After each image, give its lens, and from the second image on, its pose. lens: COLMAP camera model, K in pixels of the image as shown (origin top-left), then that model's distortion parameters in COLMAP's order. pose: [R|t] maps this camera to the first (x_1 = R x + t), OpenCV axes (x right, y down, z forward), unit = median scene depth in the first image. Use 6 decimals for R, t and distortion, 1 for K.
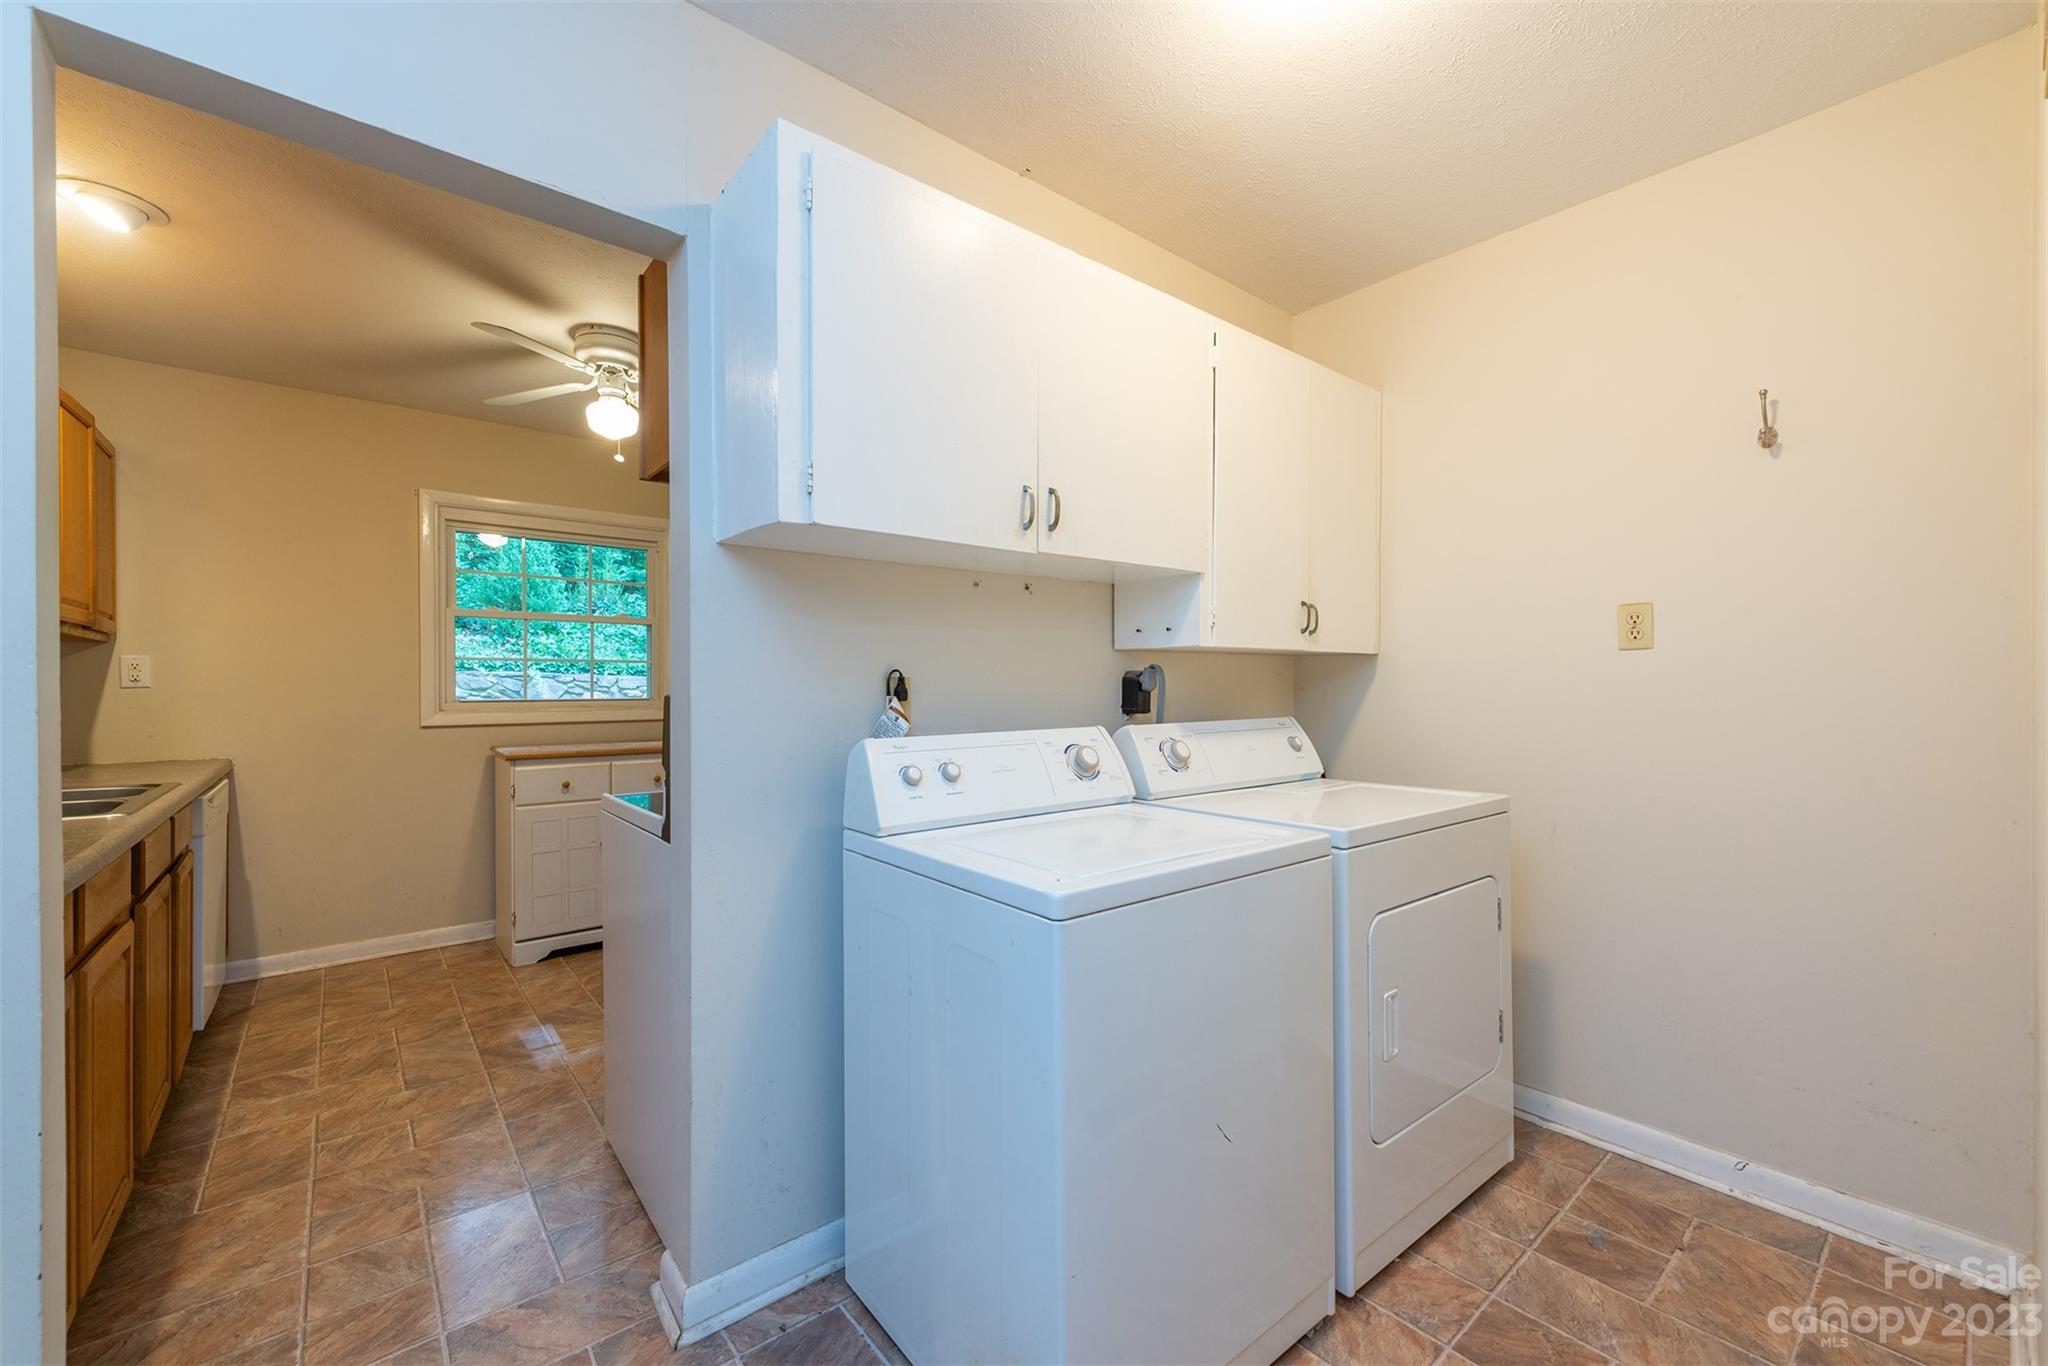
lens RADIAL K [[800.5, 0, 1009.6], [0, 800.5, 681.6], [0, 0, 1]] dist [0.014852, -0.005523]
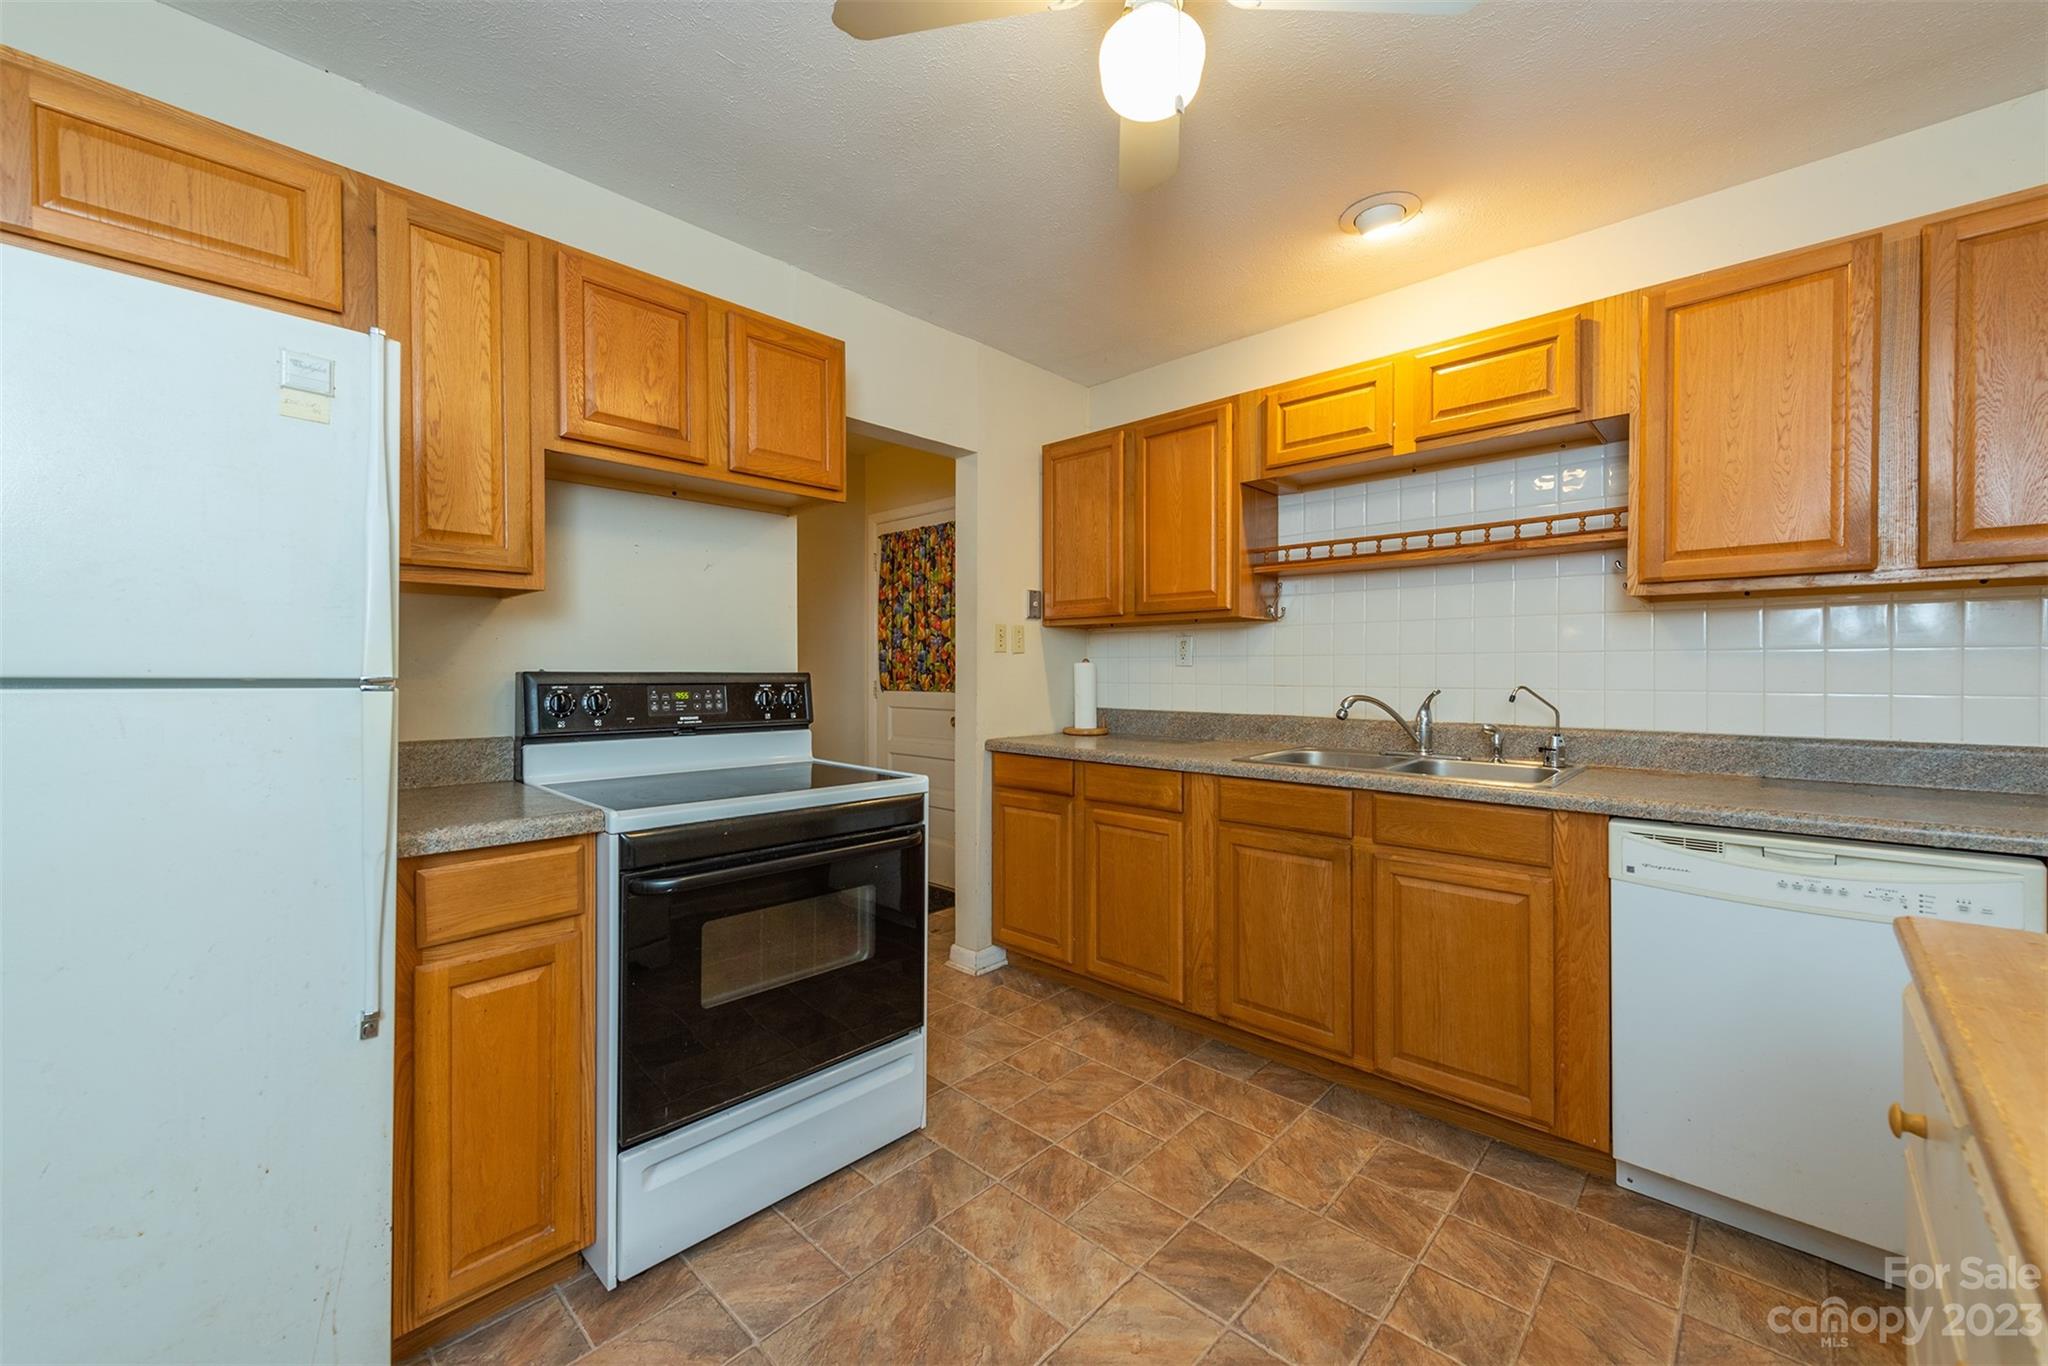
lens RADIAL K [[800.5, 0, 1033.1], [0, 800.5, 670.6], [0, 0, 1]] dist [0.014852, -0.005523]
pose [[-0.990378, 0.004686, -0.138307, -0.442991], [0.004629, 0.999989, 0.000733, 0.008349], [0.138308, 0.000086, -0.990389, 1.759452]]
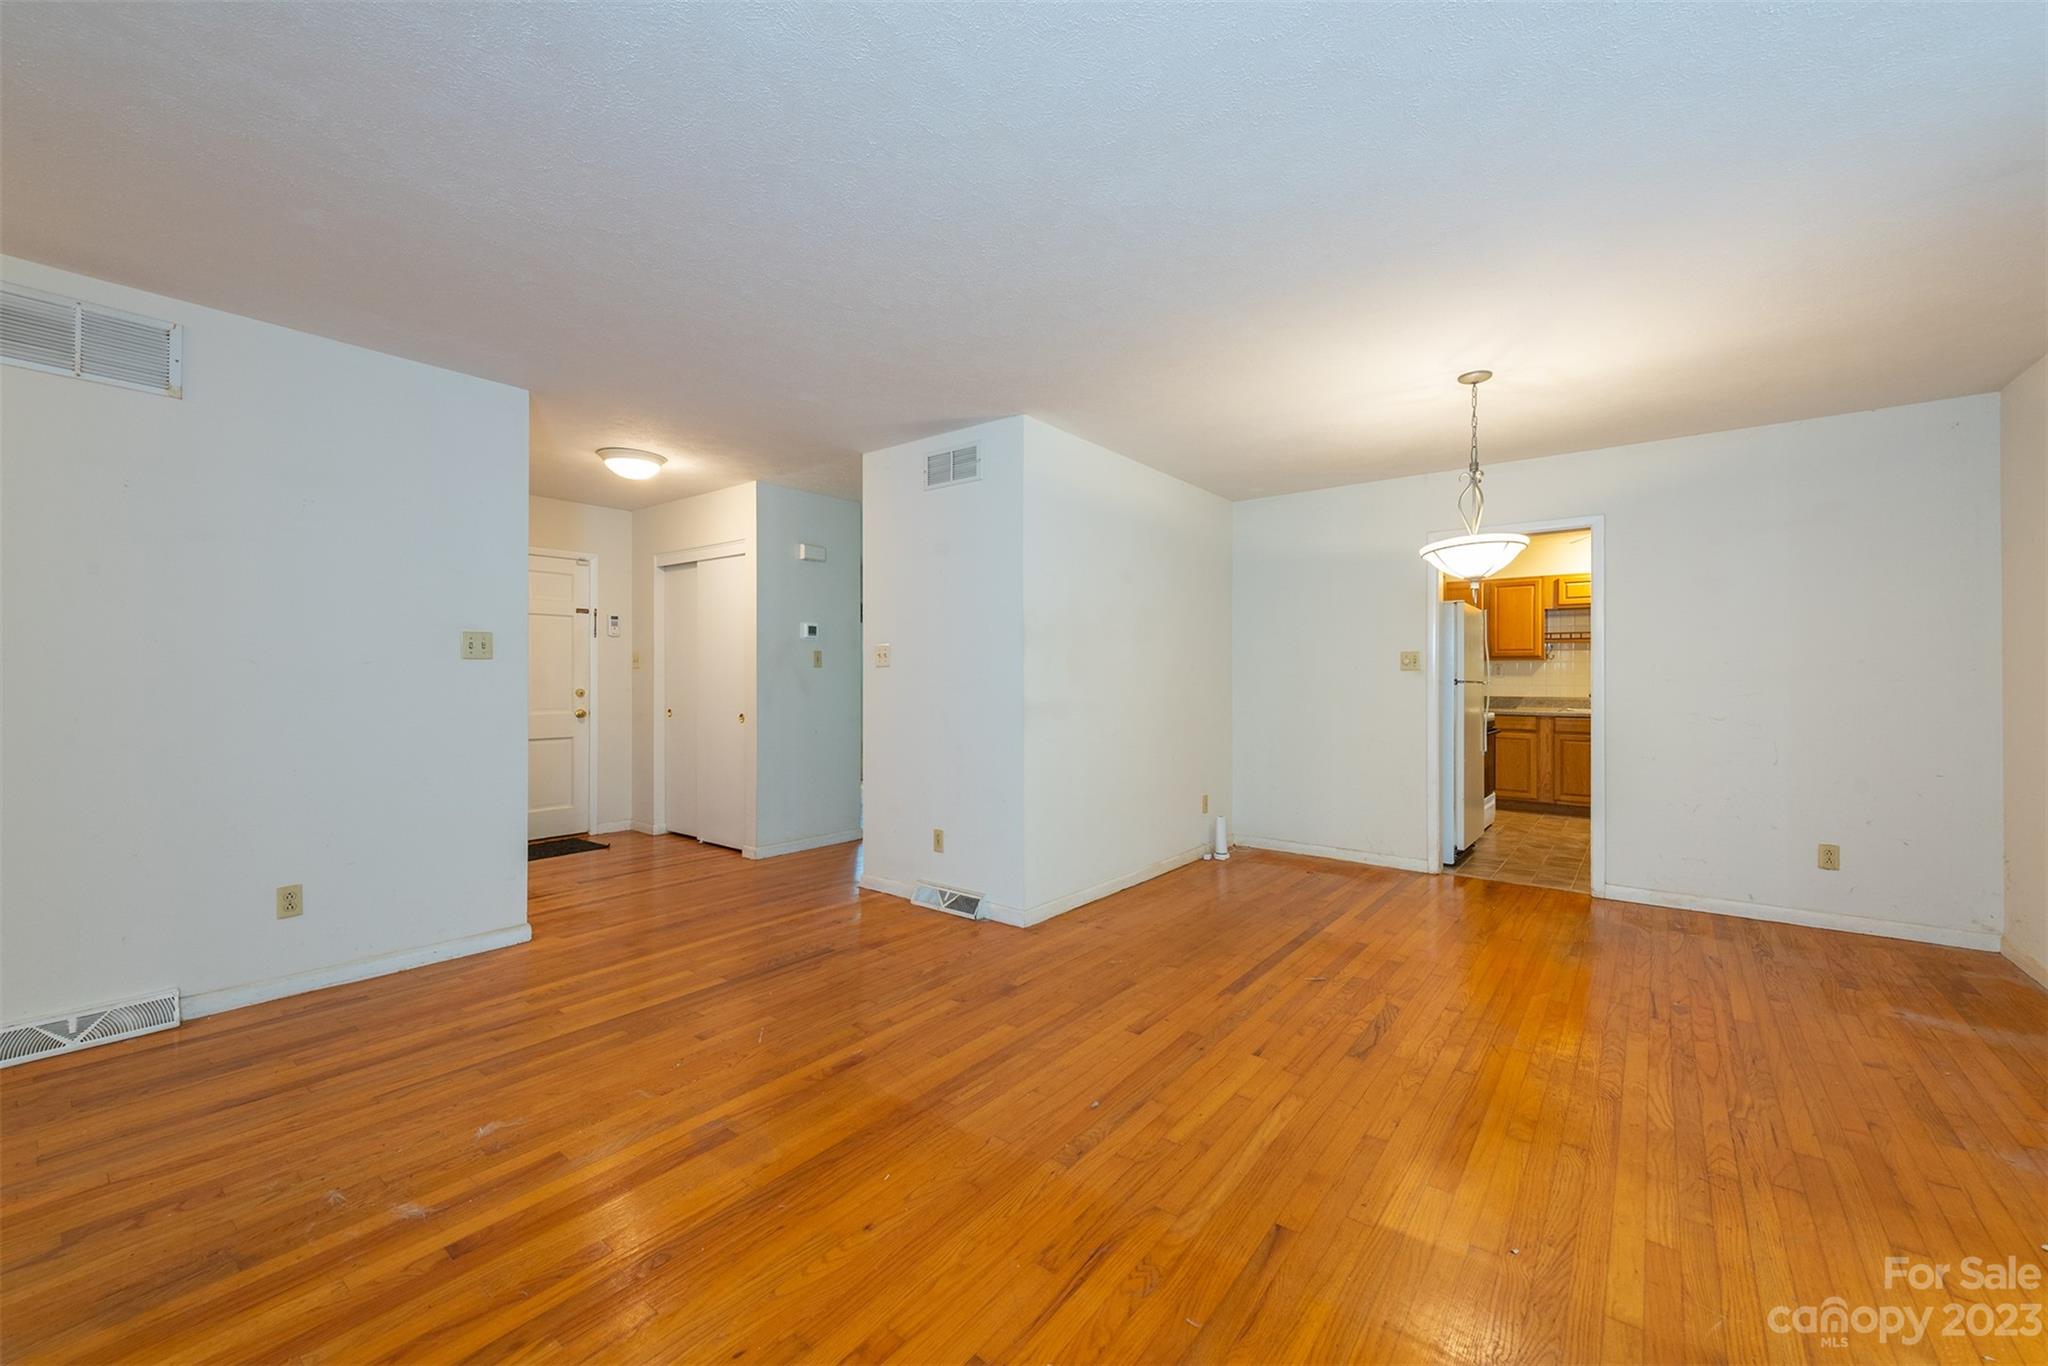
lens RADIAL K [[800.5, 0, 1022.9], [0, 800.5, 676.7], [0, 0, 1]] dist [0.014852, -0.005523]
pose [[-0.977353, 0.002400, -0.211602, 1.717151], [0.002232, 0.999997, 0.001032, -0.009435], [0.211604, 0.000536, -0.977355, 3.251819]]
